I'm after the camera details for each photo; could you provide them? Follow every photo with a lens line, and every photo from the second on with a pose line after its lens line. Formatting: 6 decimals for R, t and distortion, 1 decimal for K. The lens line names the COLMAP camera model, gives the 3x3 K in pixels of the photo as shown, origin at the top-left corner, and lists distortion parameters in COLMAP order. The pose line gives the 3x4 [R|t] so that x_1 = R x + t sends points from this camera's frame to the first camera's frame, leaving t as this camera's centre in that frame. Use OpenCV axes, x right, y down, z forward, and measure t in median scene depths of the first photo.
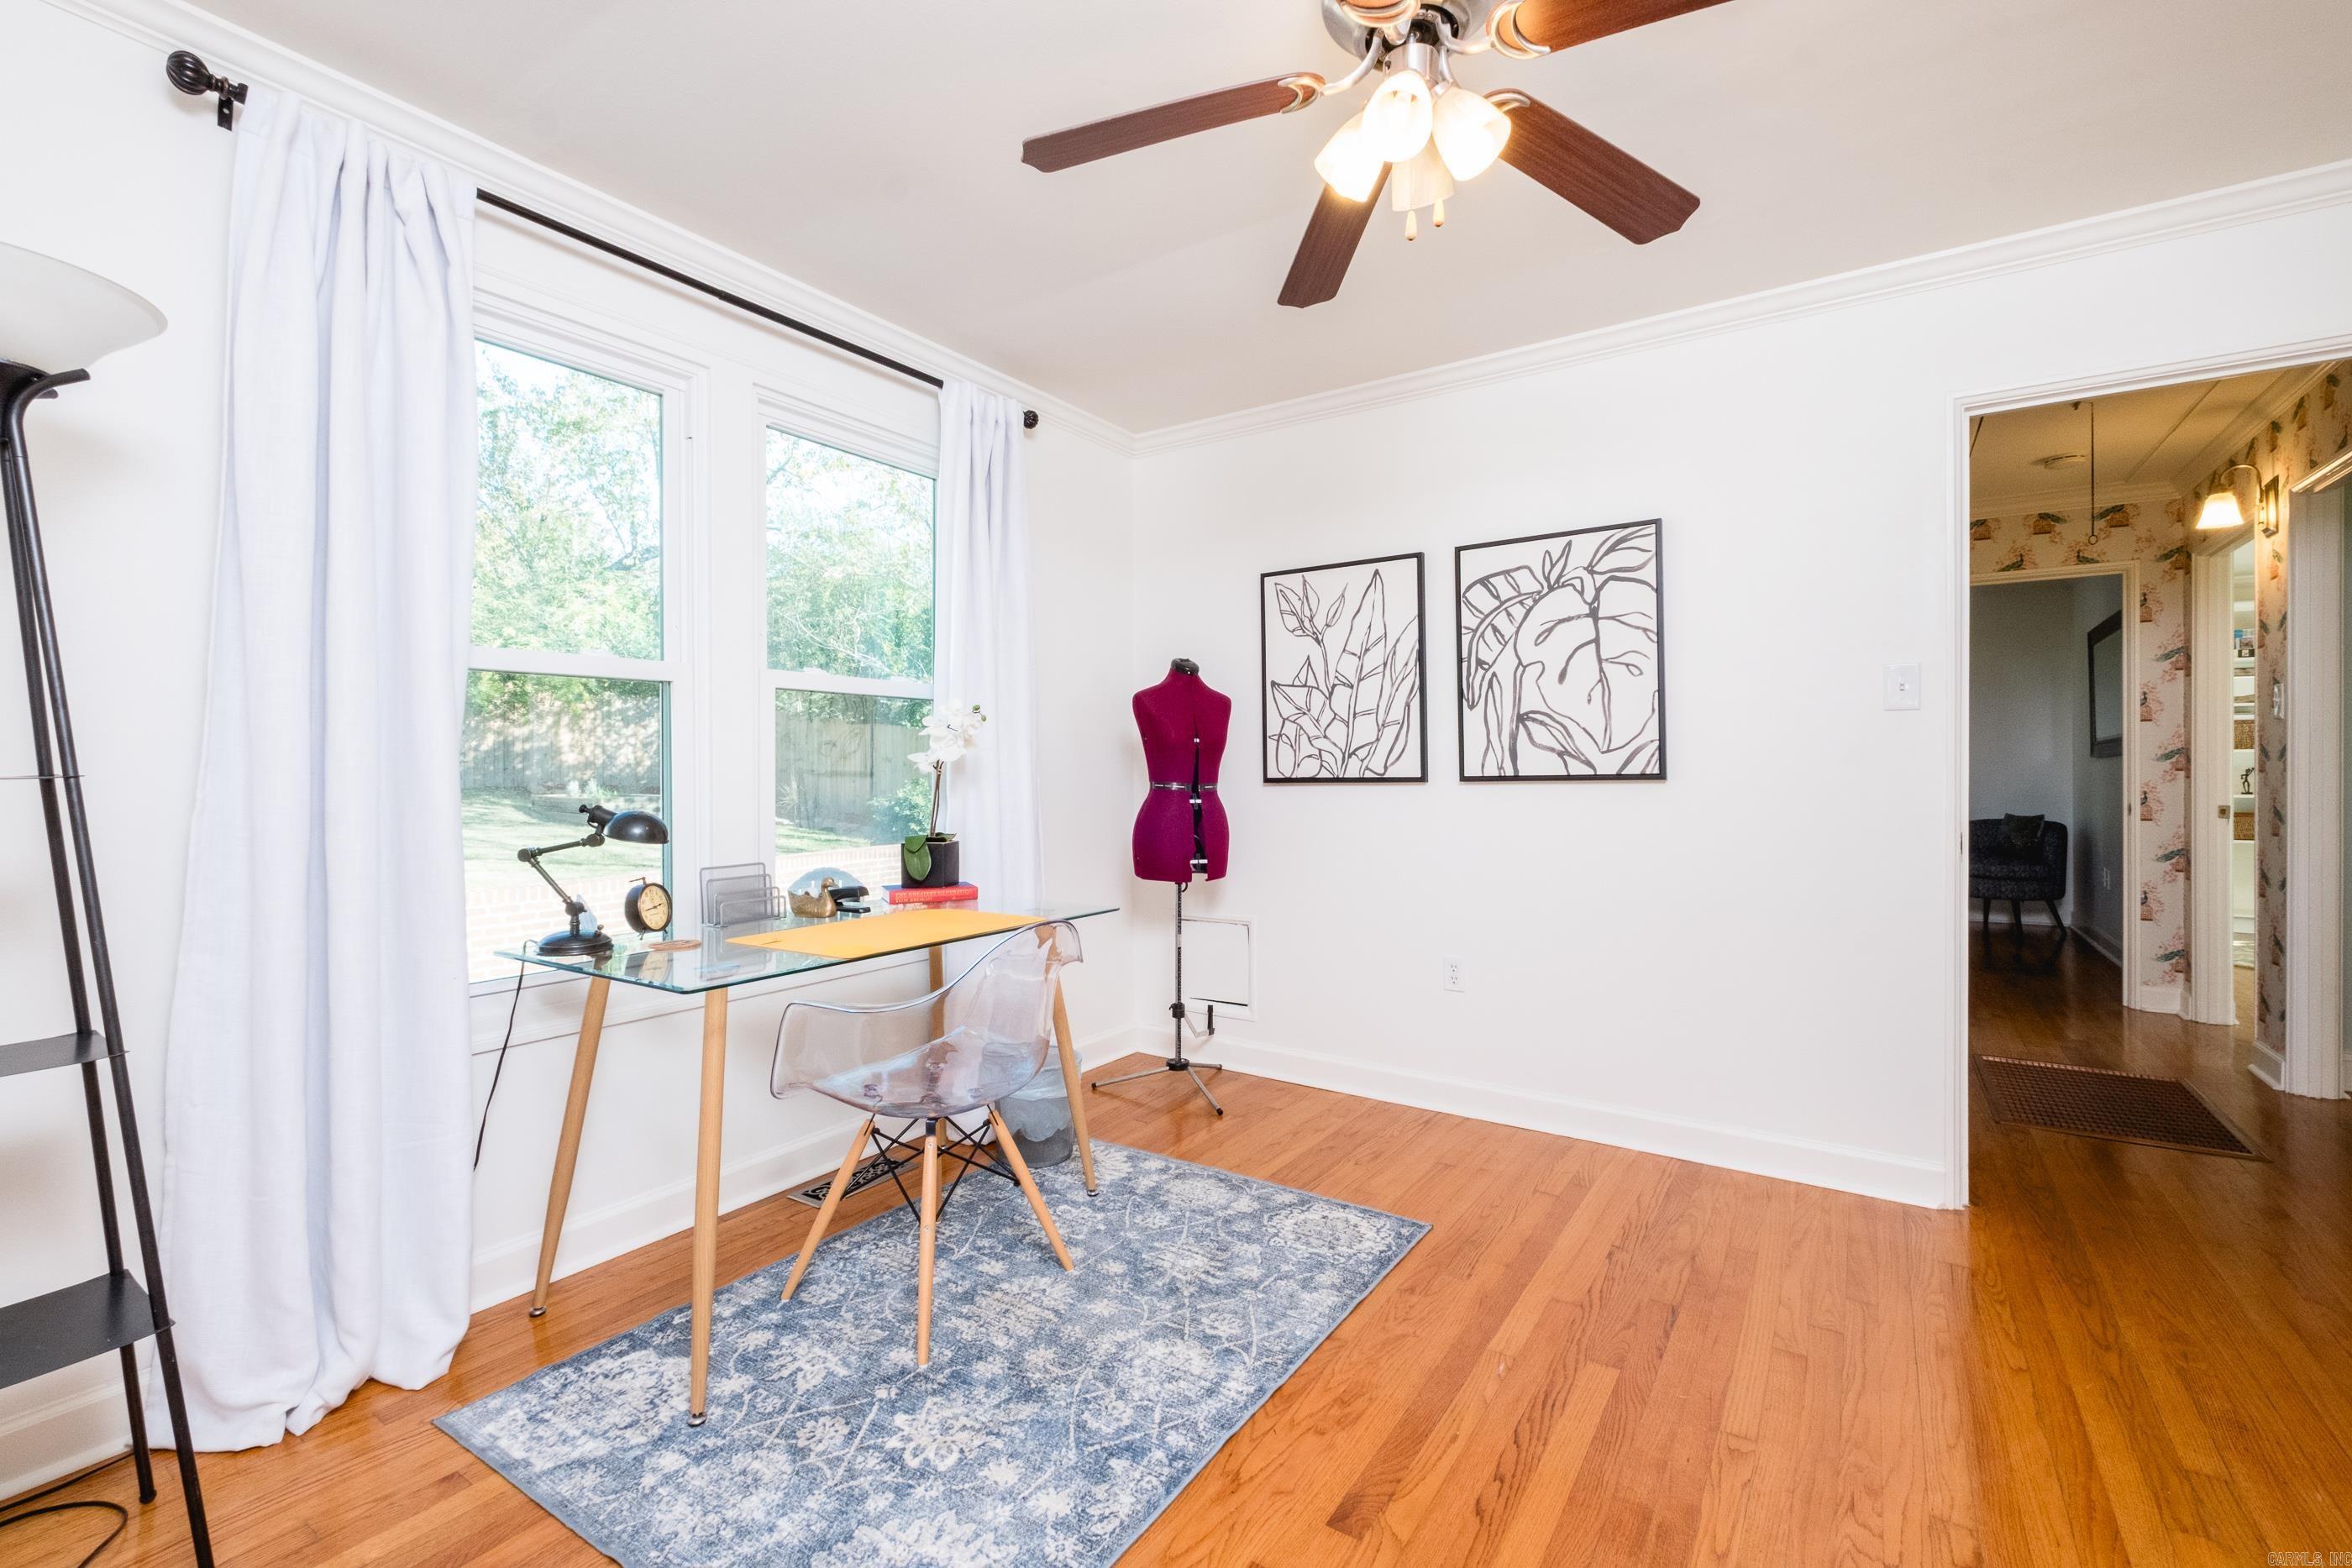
lens RADIAL K [[1020.8, 0, 1191.4], [0, 1020.8, 773.5], [0, 0, 1]] dist [-0.003038, 0.000342]
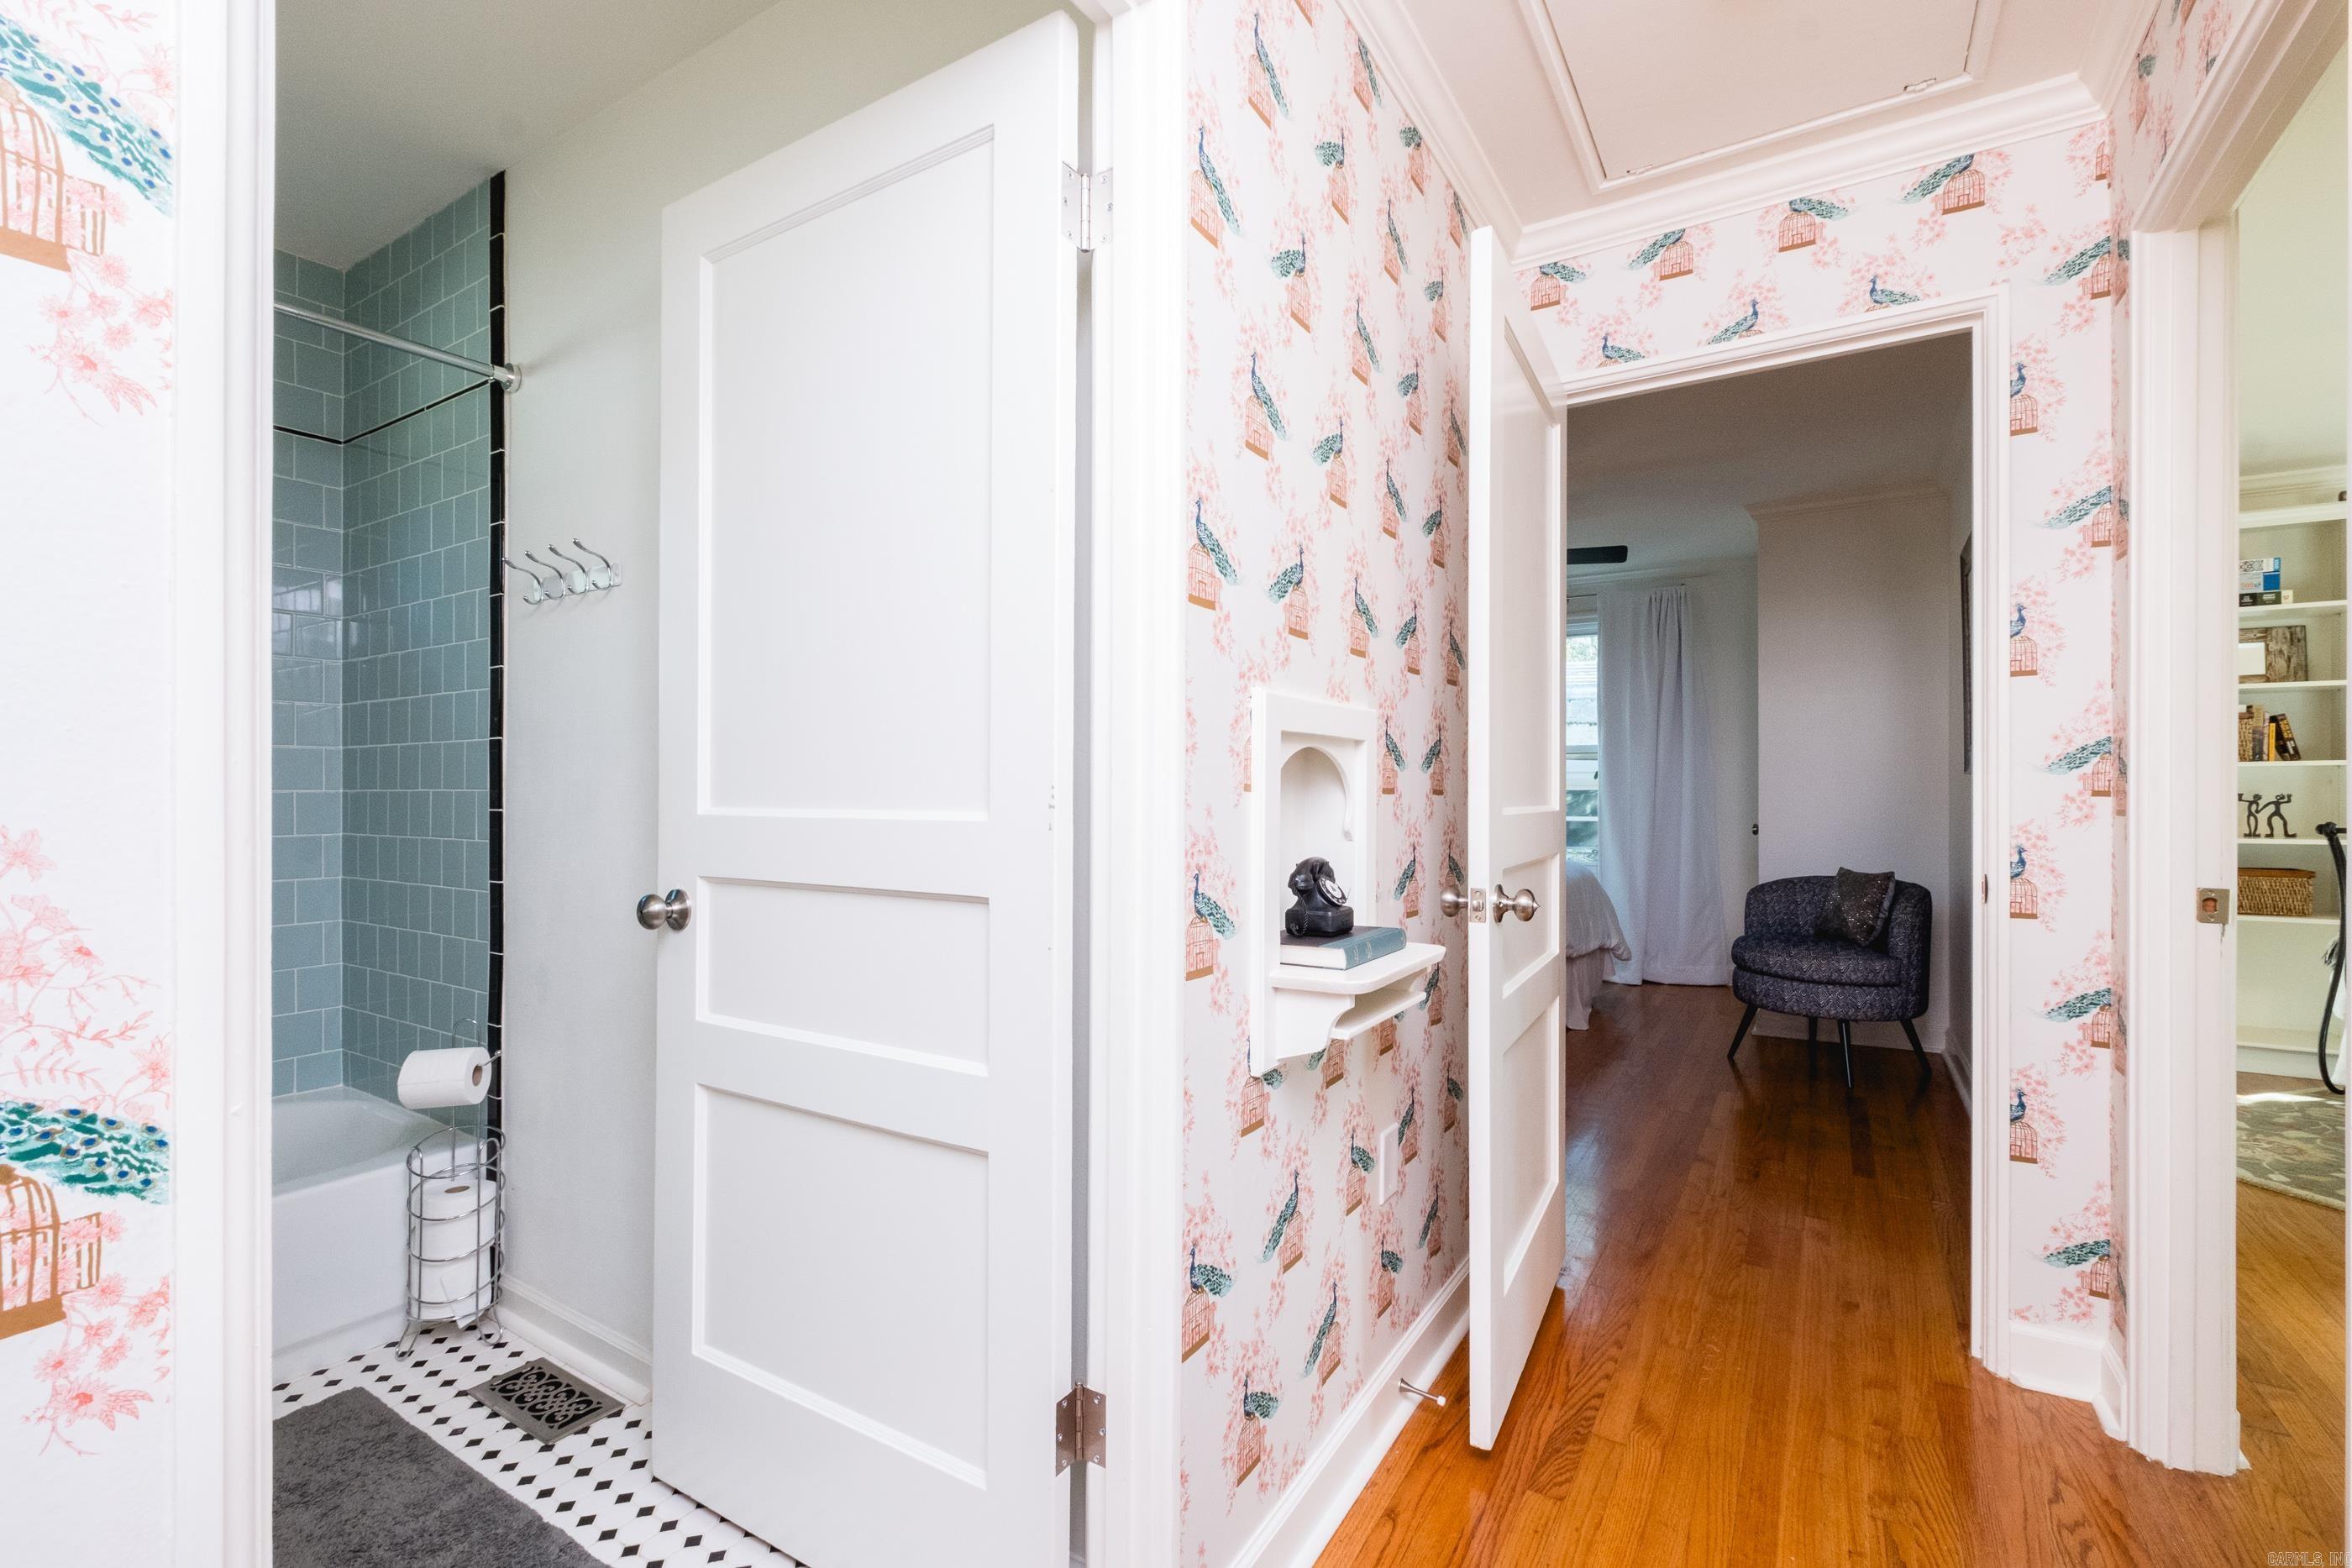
lens RADIAL K [[1020.8, 0, 1204.7], [0, 1020.8, 792.4], [0, 0, 1]] dist [-0.003038, 0.000342]
pose [[0.999561, 0.005545, 0.029098, 0.596918], [-0.005426, 0.999977, -0.004175, -0.000842], [-0.029120, 0.004015, 0.999568, 0.600350]]
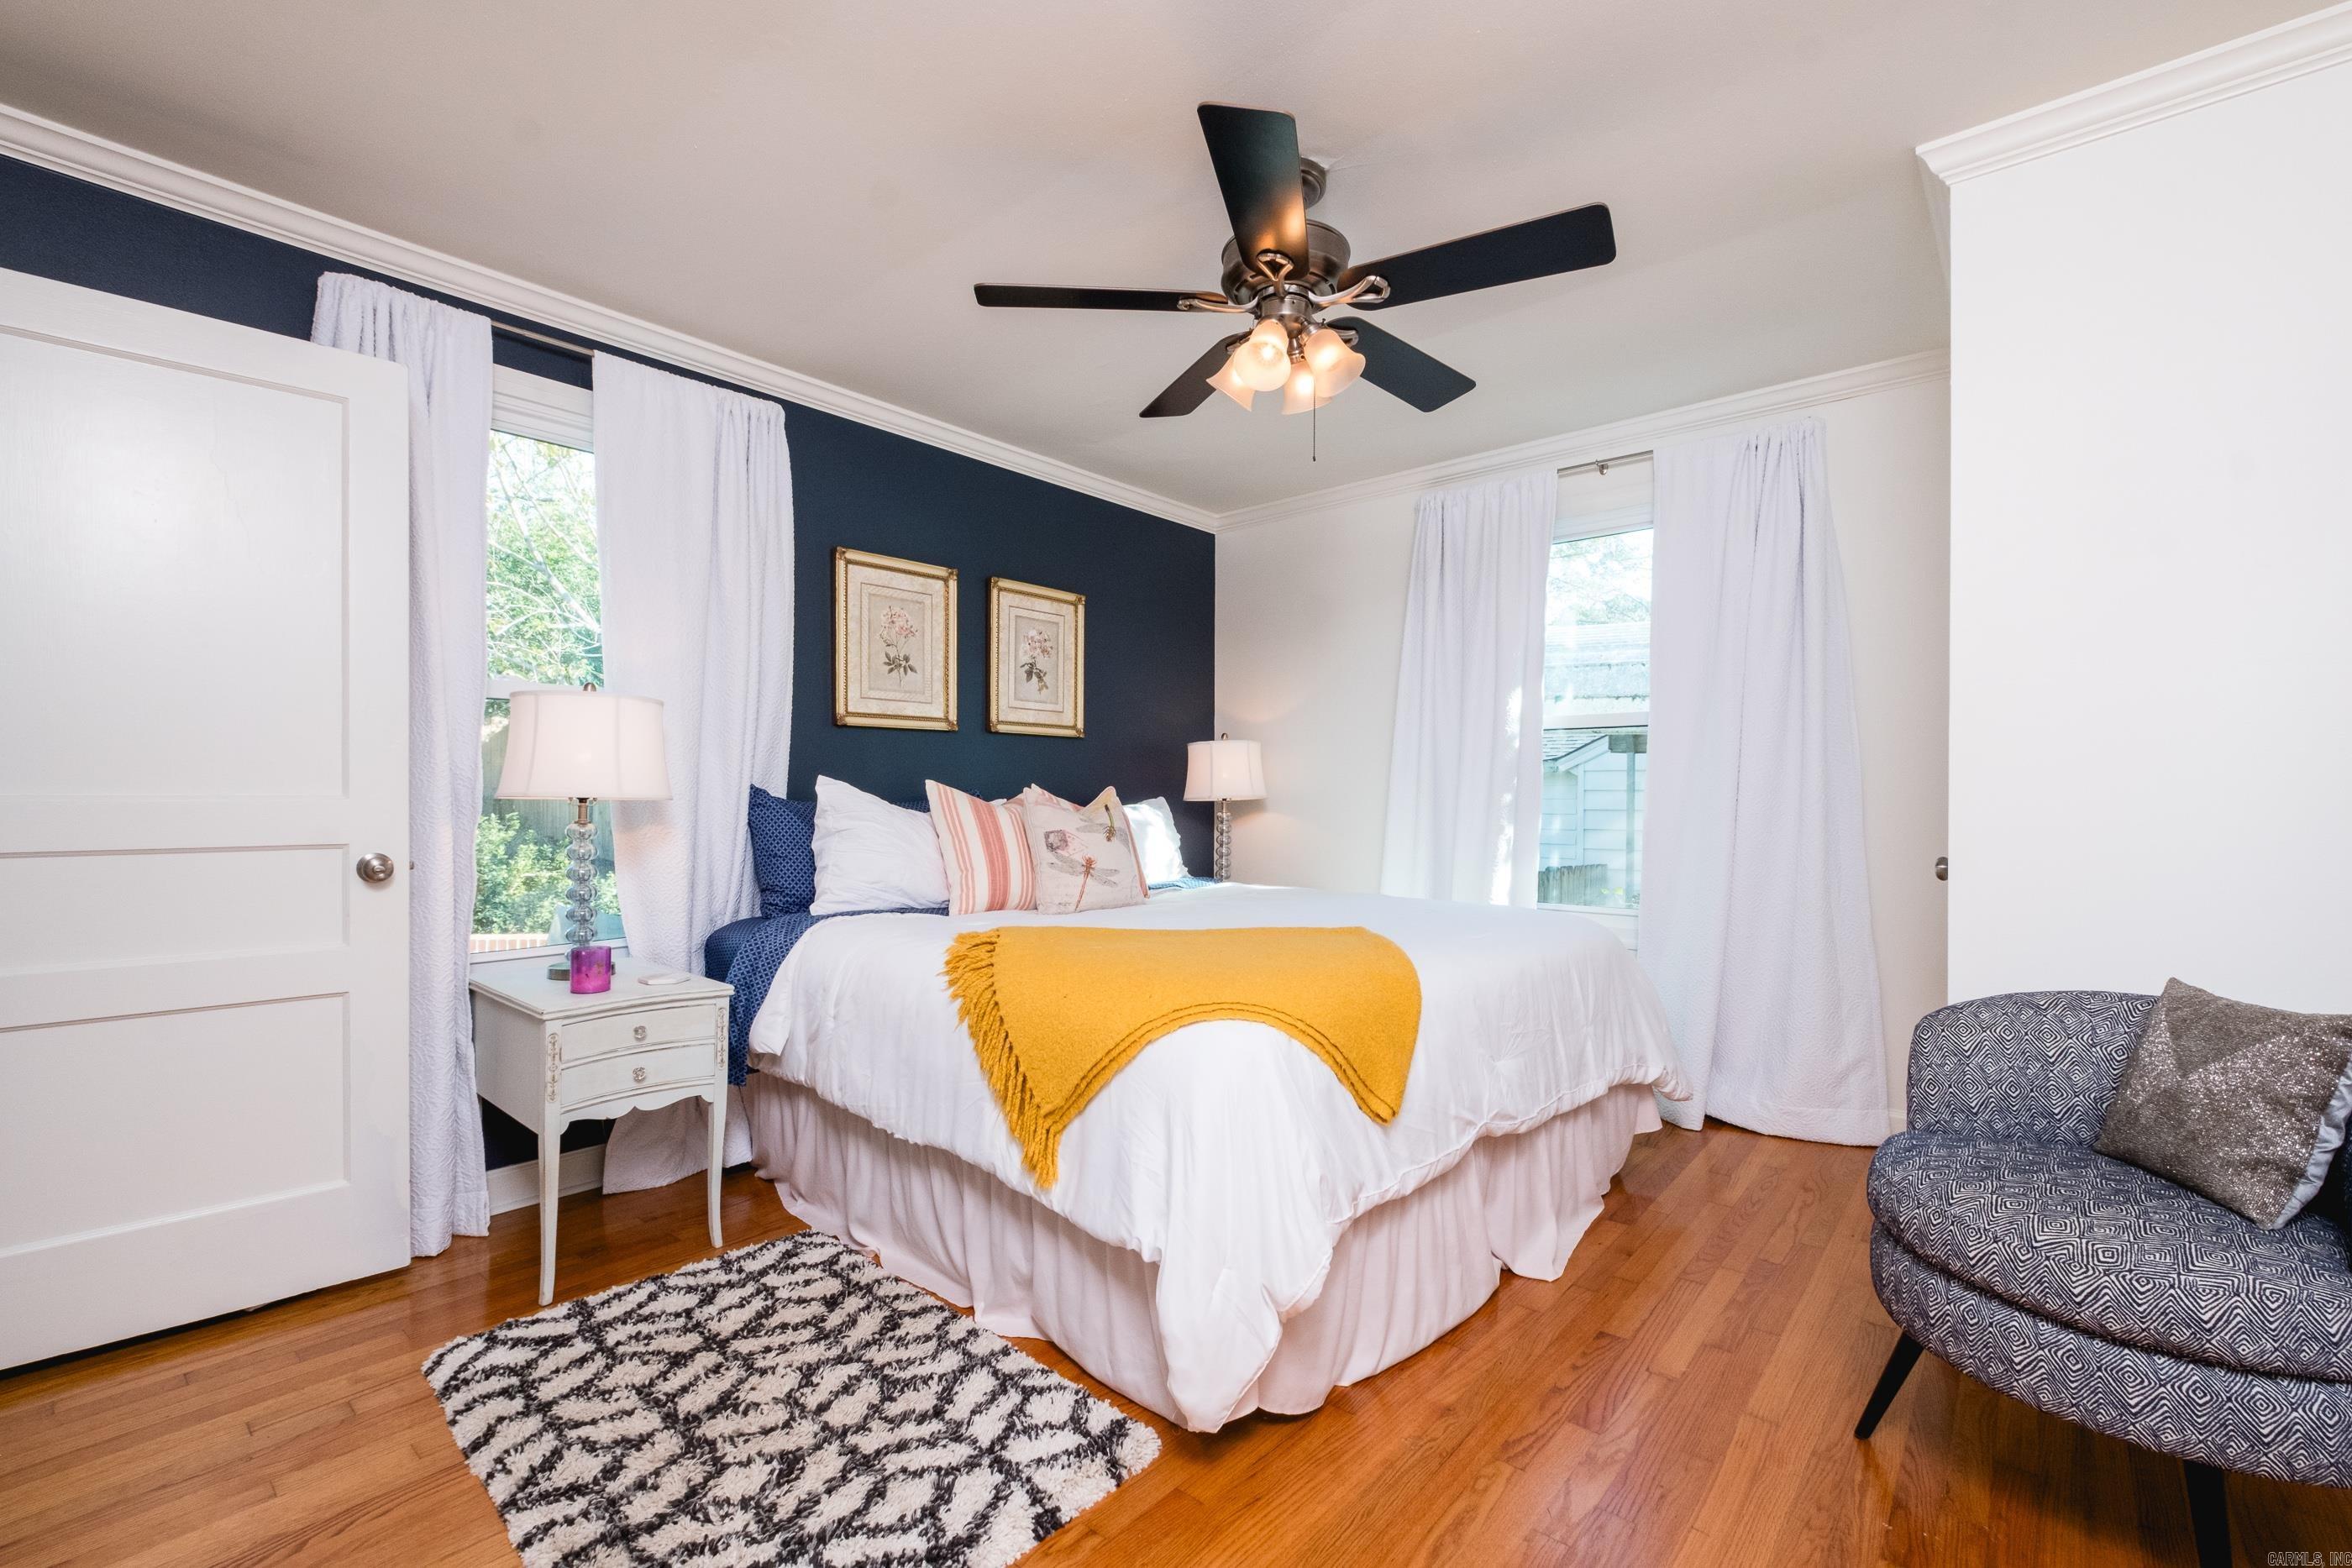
lens RADIAL K [[1020.8, 0, 1190.5], [0, 1020.8, 821.1], [0, 0, 1]] dist [-0.003038, 0.000342]
pose [[0.992582, 0.003923, -0.121511, 0.904422], [-0.001565, 0.999809, 0.019501, -0.002009], [0.121564, -0.019166, 0.992399, 1.118577]]
